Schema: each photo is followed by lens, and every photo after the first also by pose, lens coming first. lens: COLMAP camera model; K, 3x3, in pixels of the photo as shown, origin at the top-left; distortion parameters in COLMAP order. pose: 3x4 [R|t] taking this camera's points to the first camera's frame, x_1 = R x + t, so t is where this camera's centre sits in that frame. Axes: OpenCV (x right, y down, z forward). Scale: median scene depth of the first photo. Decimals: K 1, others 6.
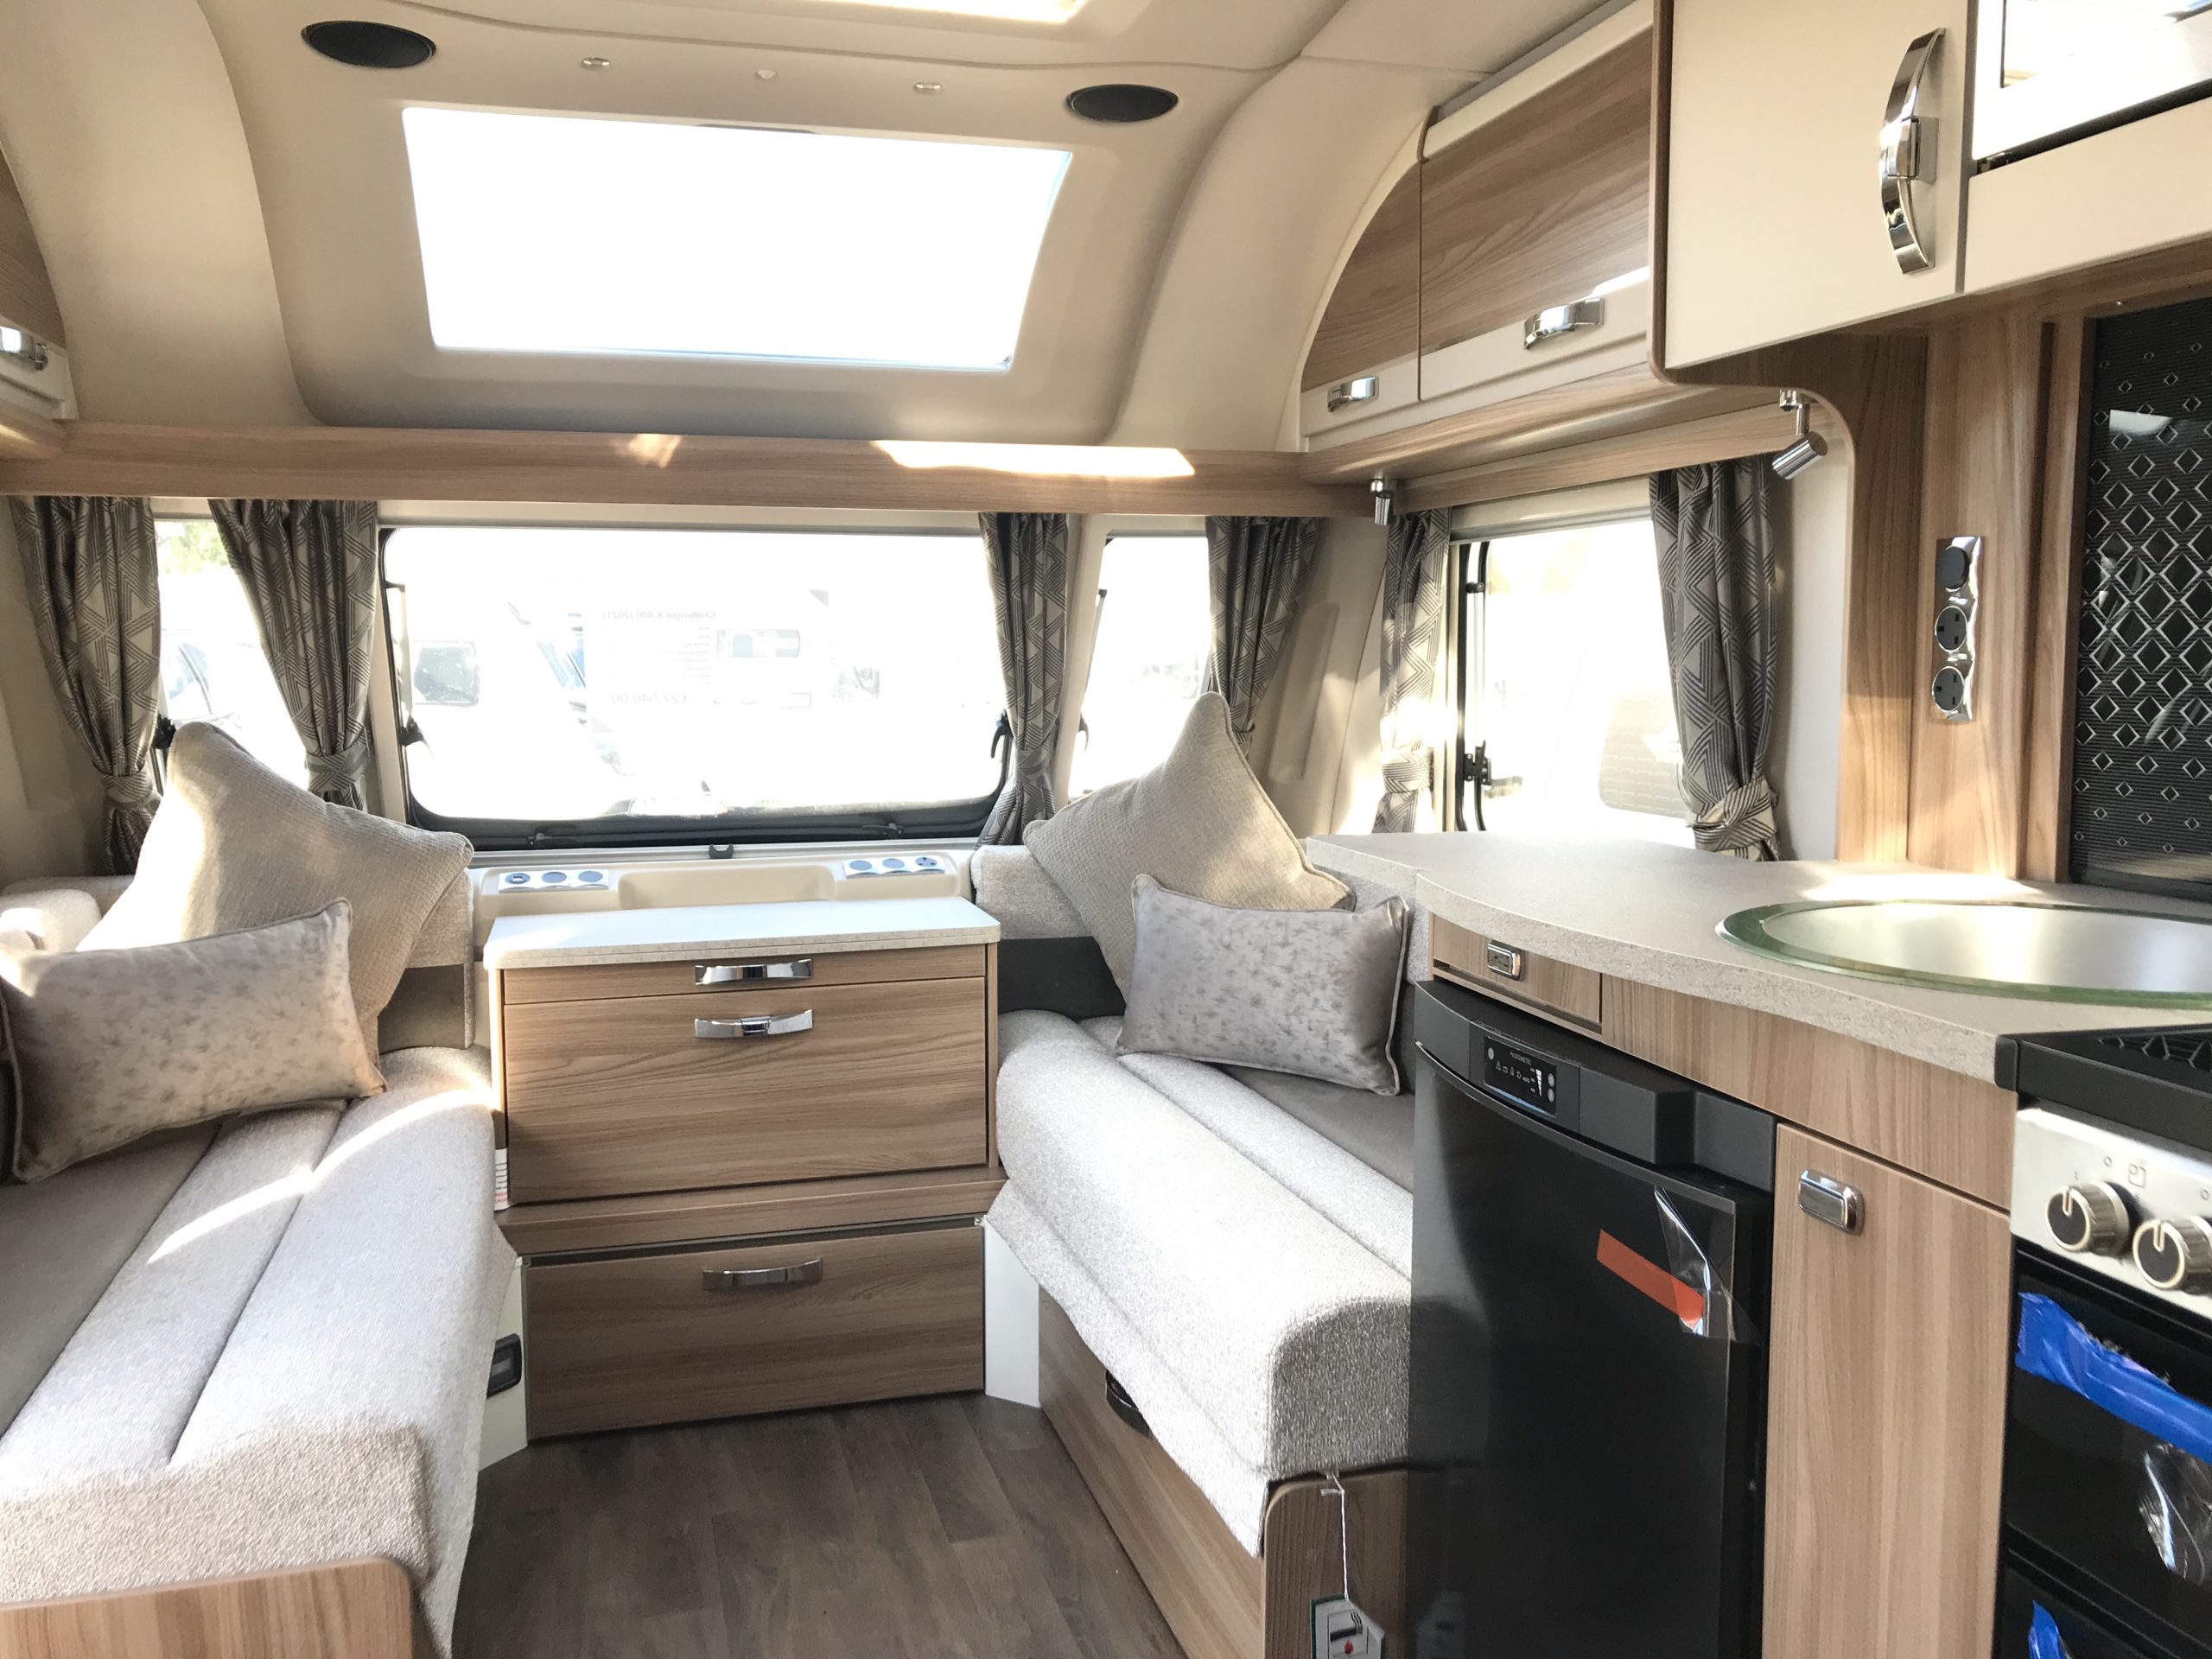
lens RADIAL K [[1845.8, 0, 1092.9], [0, 1845.8, 801.8], [0, 0, 1]] dist [0.056870, -0.065892]
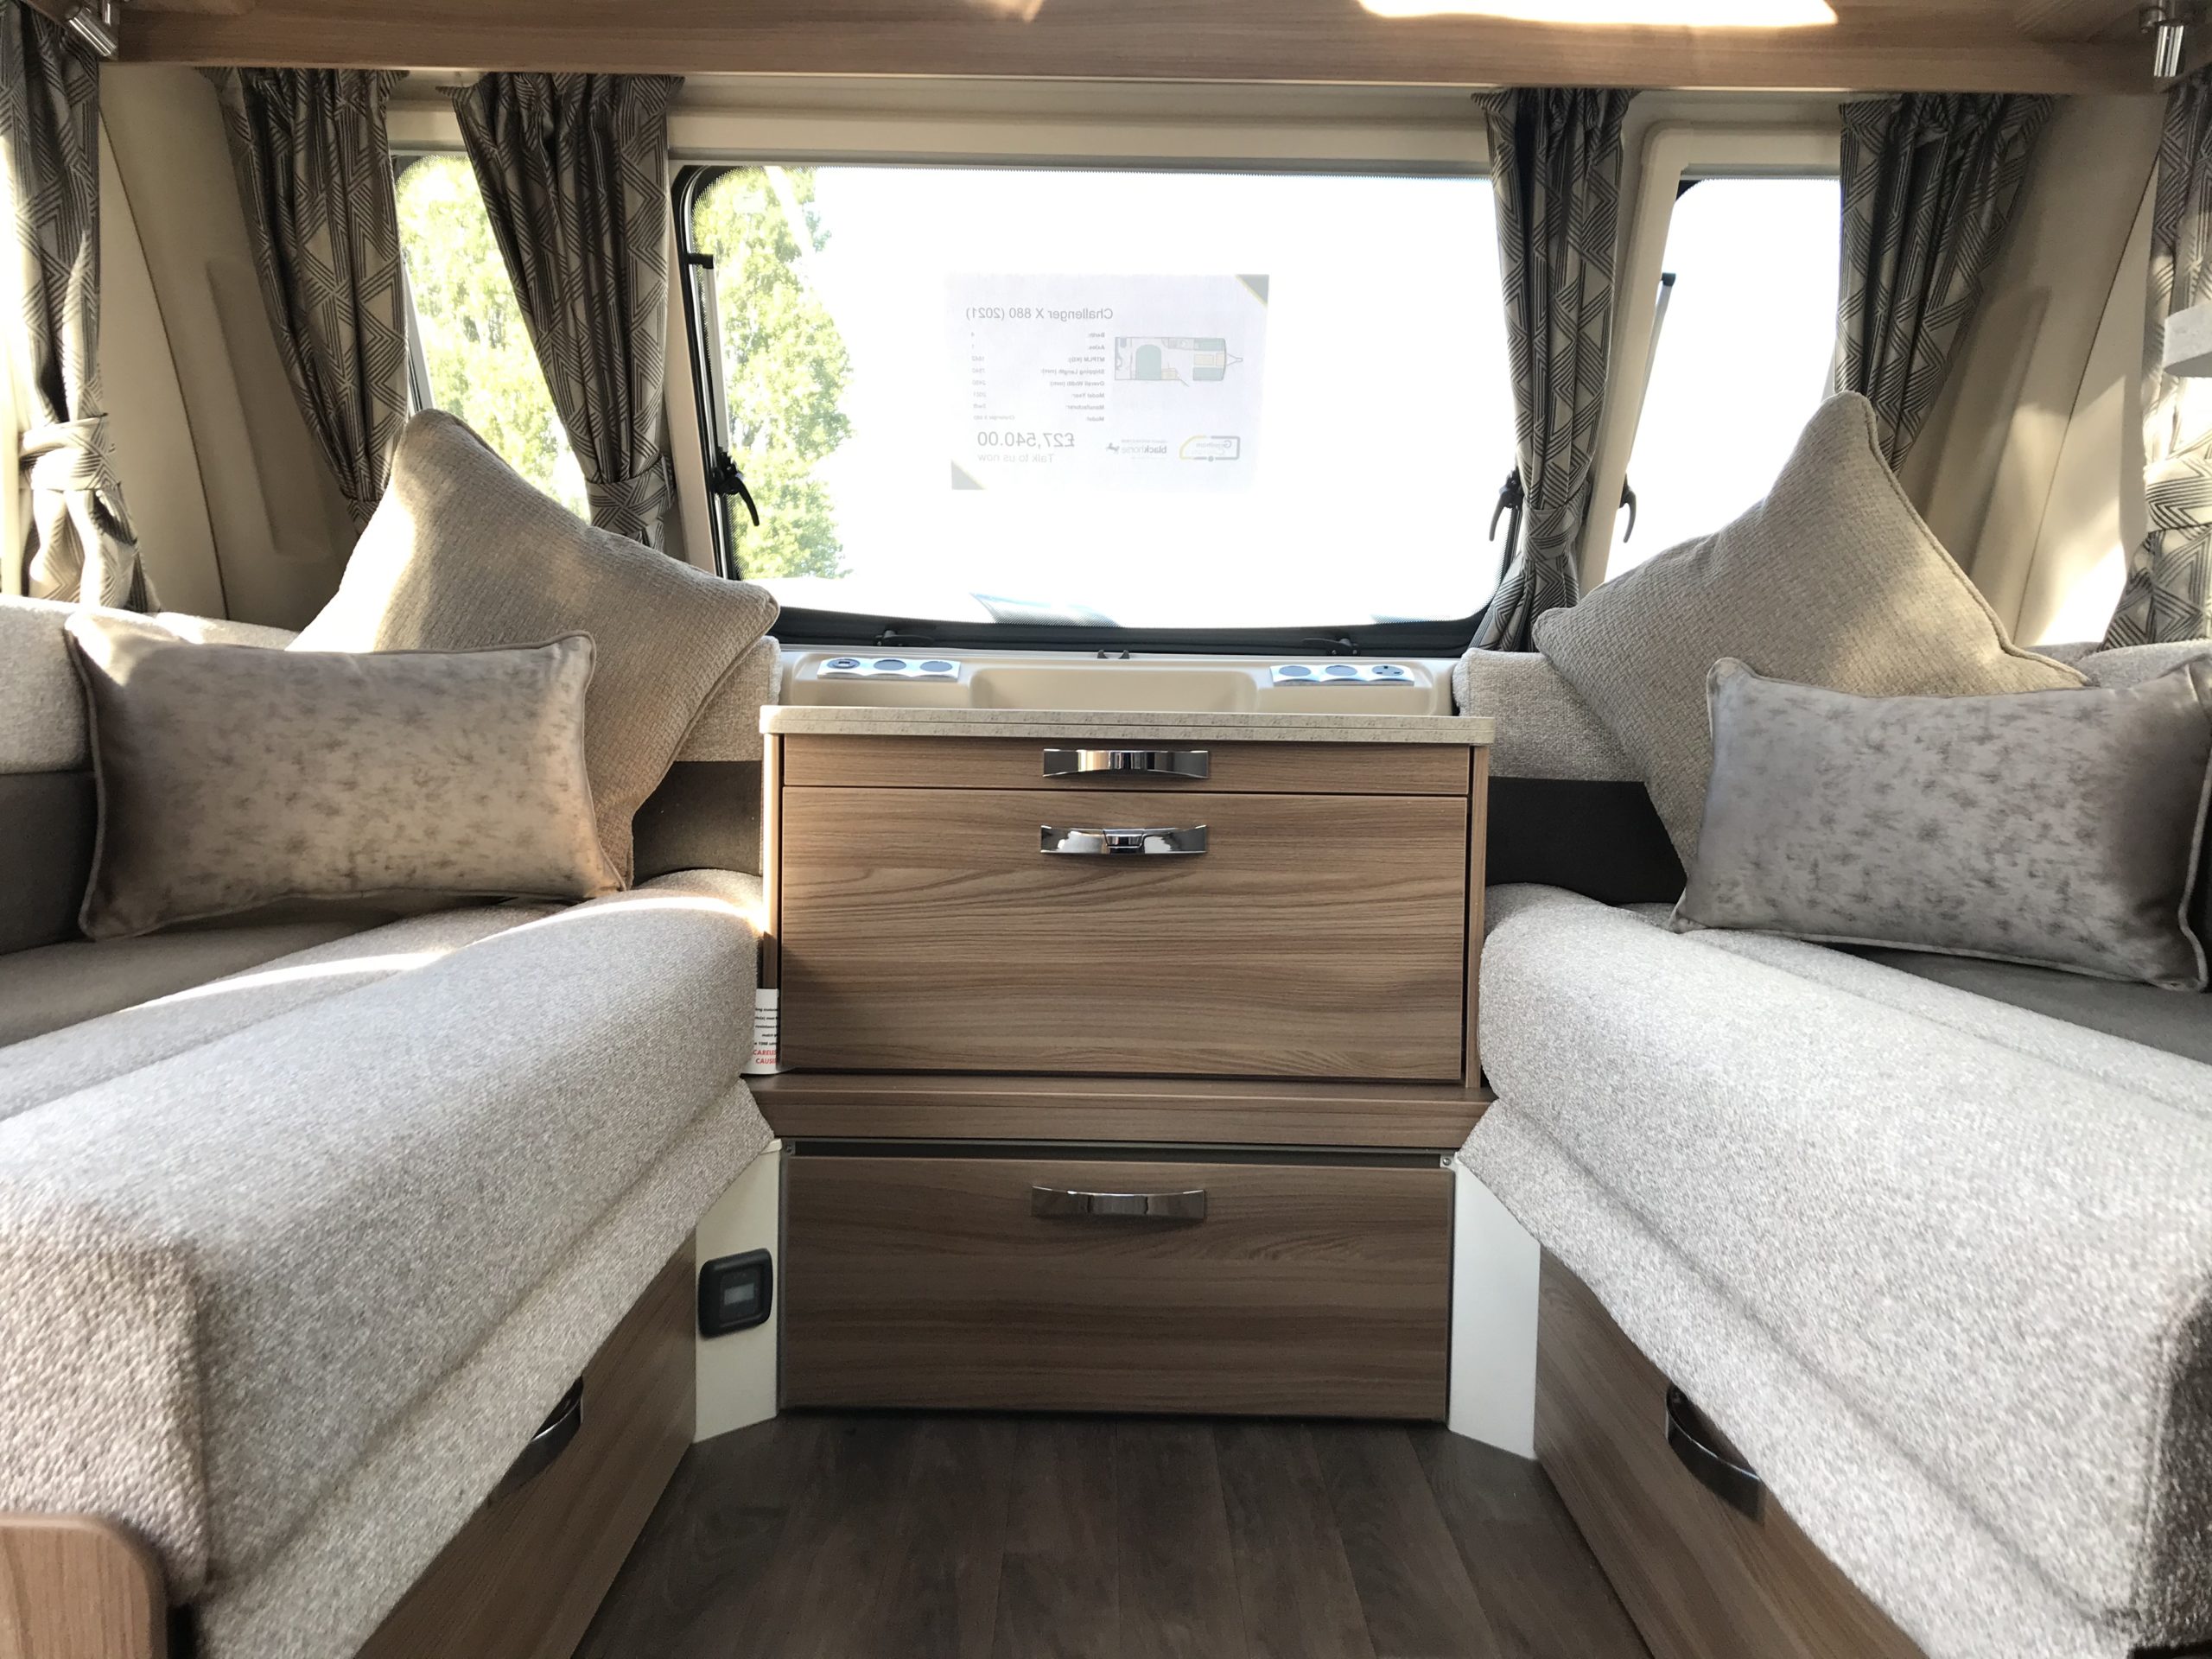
lens RADIAL K [[1845.8, 0, 1085.0], [0, 1845.8, 800.3], [0, 0, 1]] dist [0.056870, -0.065892]
pose [[0.964302, 0.034821, -0.262504, -0.018170], [-0.044275, 0.998563, -0.030183, 0.128670], [0.261076, 0.040728, 0.964459, 0.341379]]
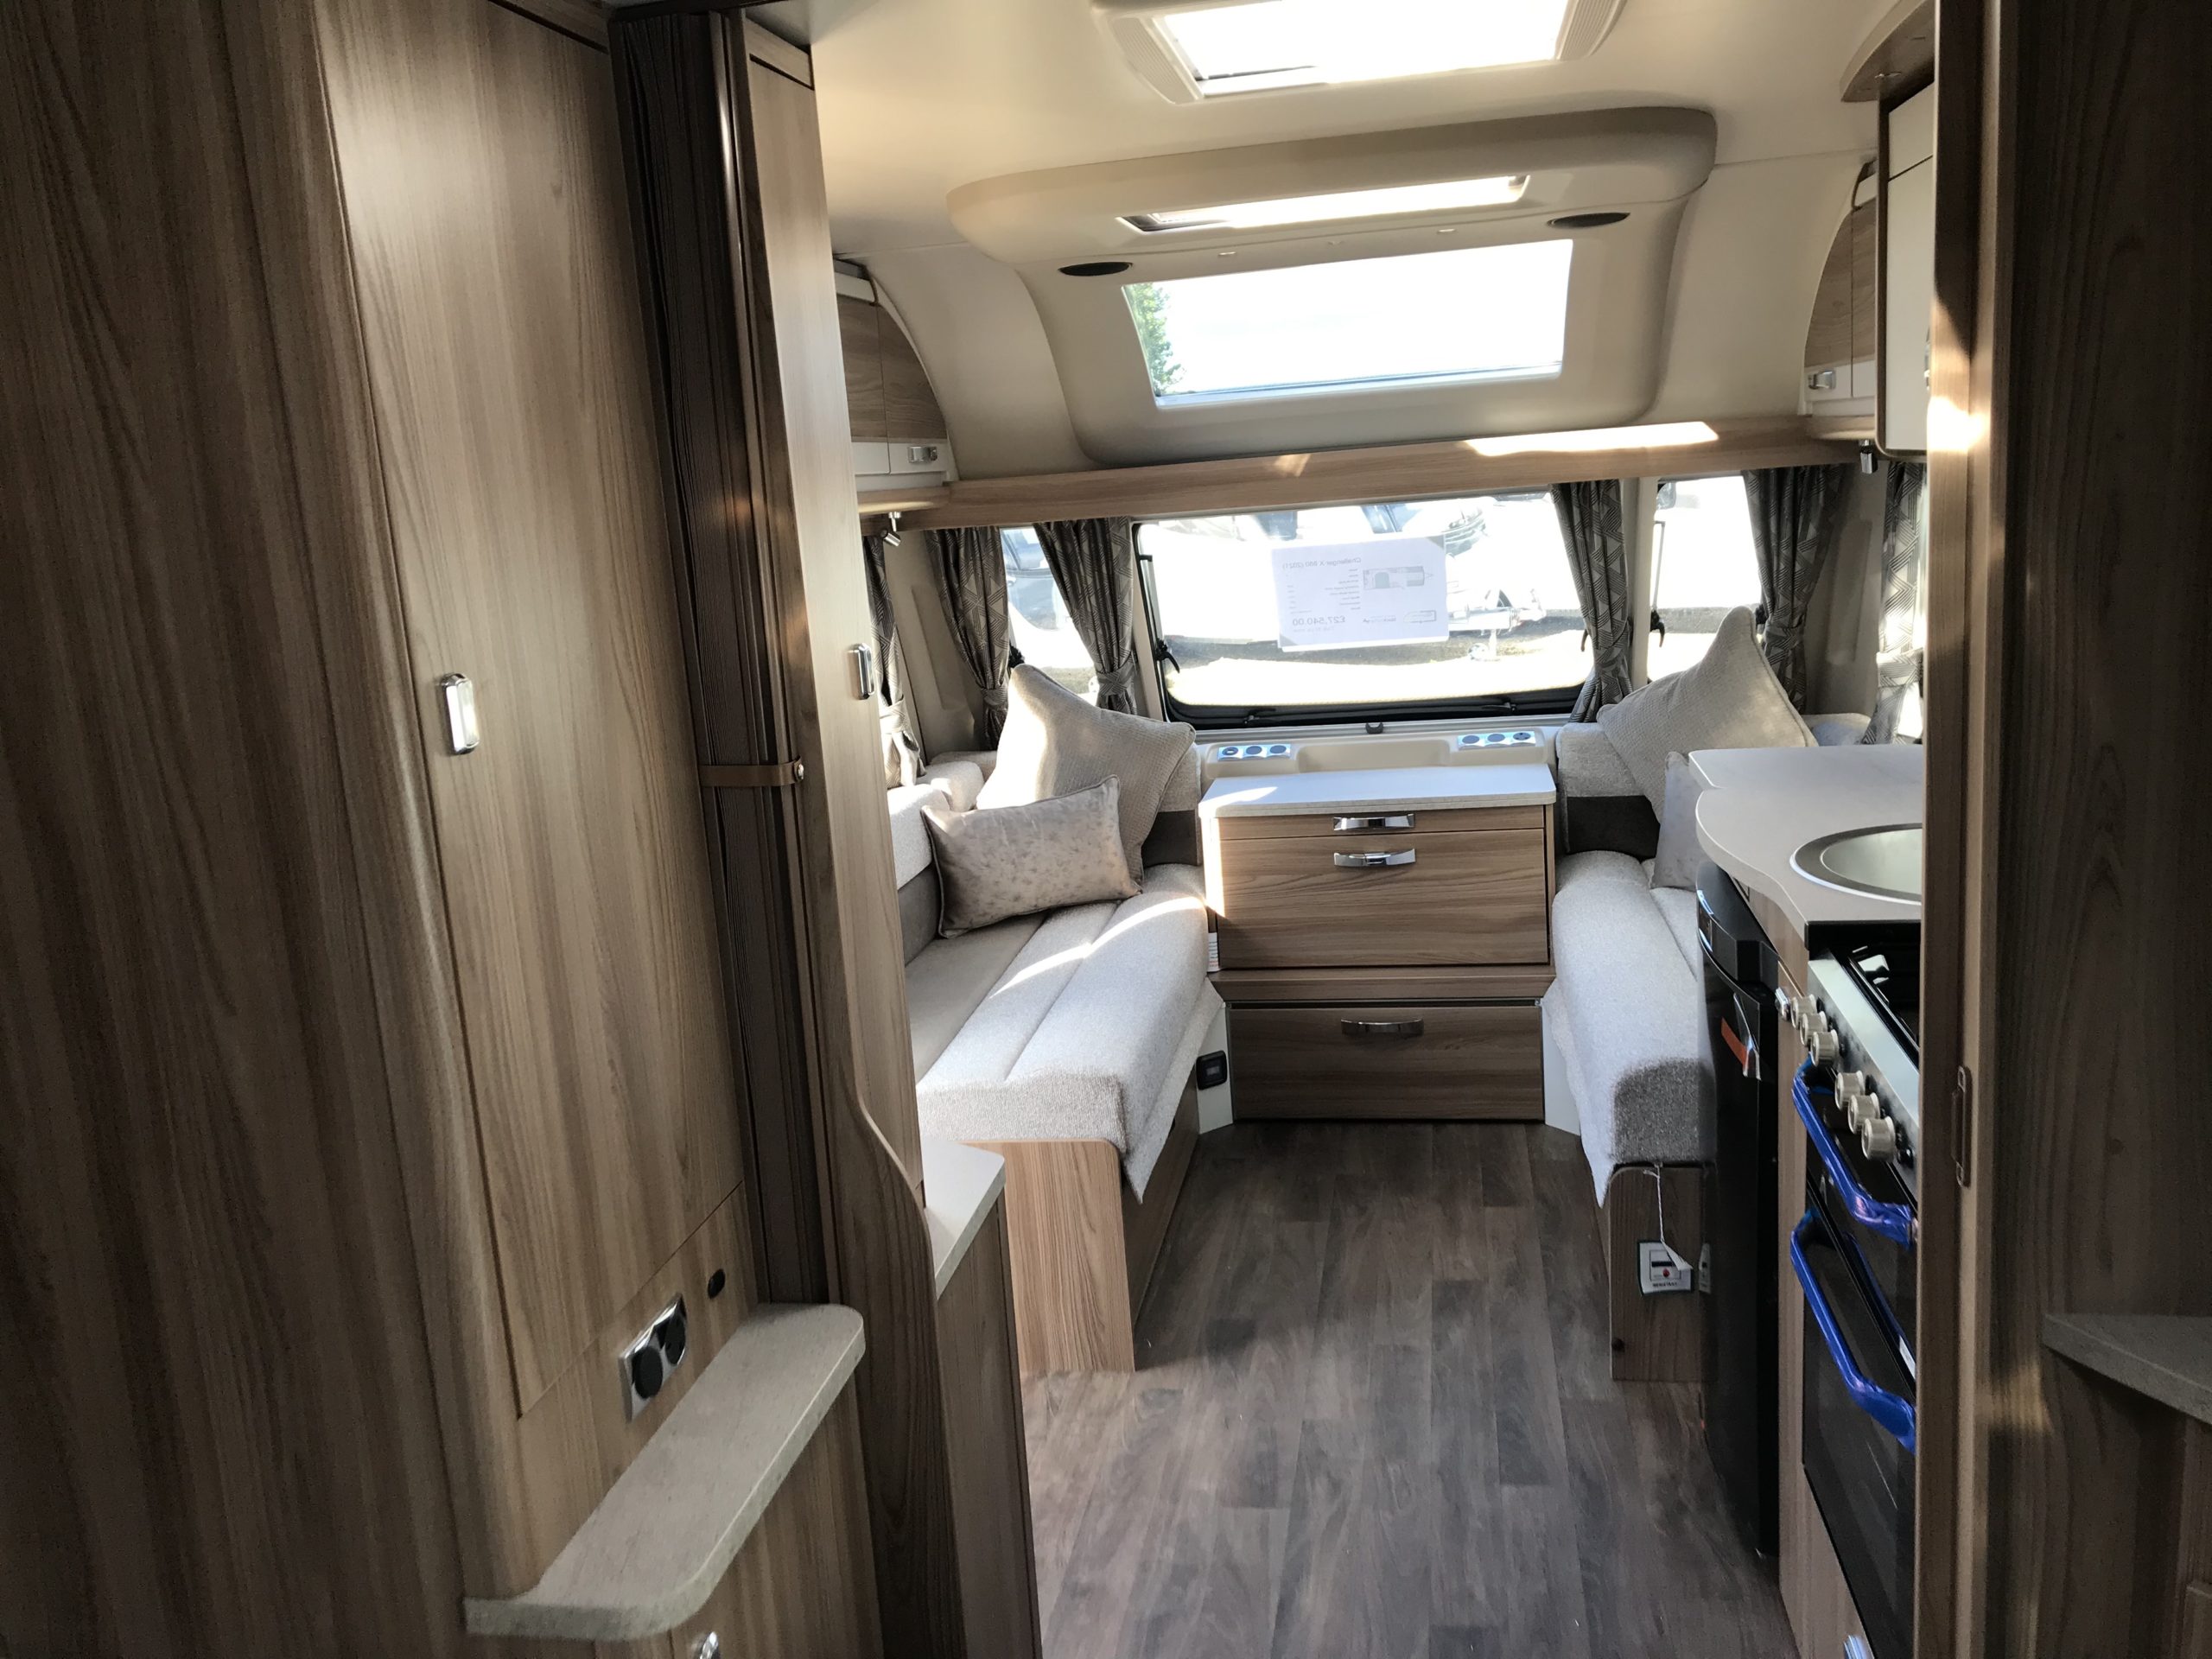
lens RADIAL K [[1845.8, 0, 1067.9], [0, 1845.8, 809.0], [0, 0, 1]] dist [0.056870, -0.065892]
pose [[0.895805, 0.017864, -0.444088, 0.245917], [0.034620, 0.993351, 0.109794, -0.085952], [0.443097, -0.113729, 0.889230, -0.391790]]
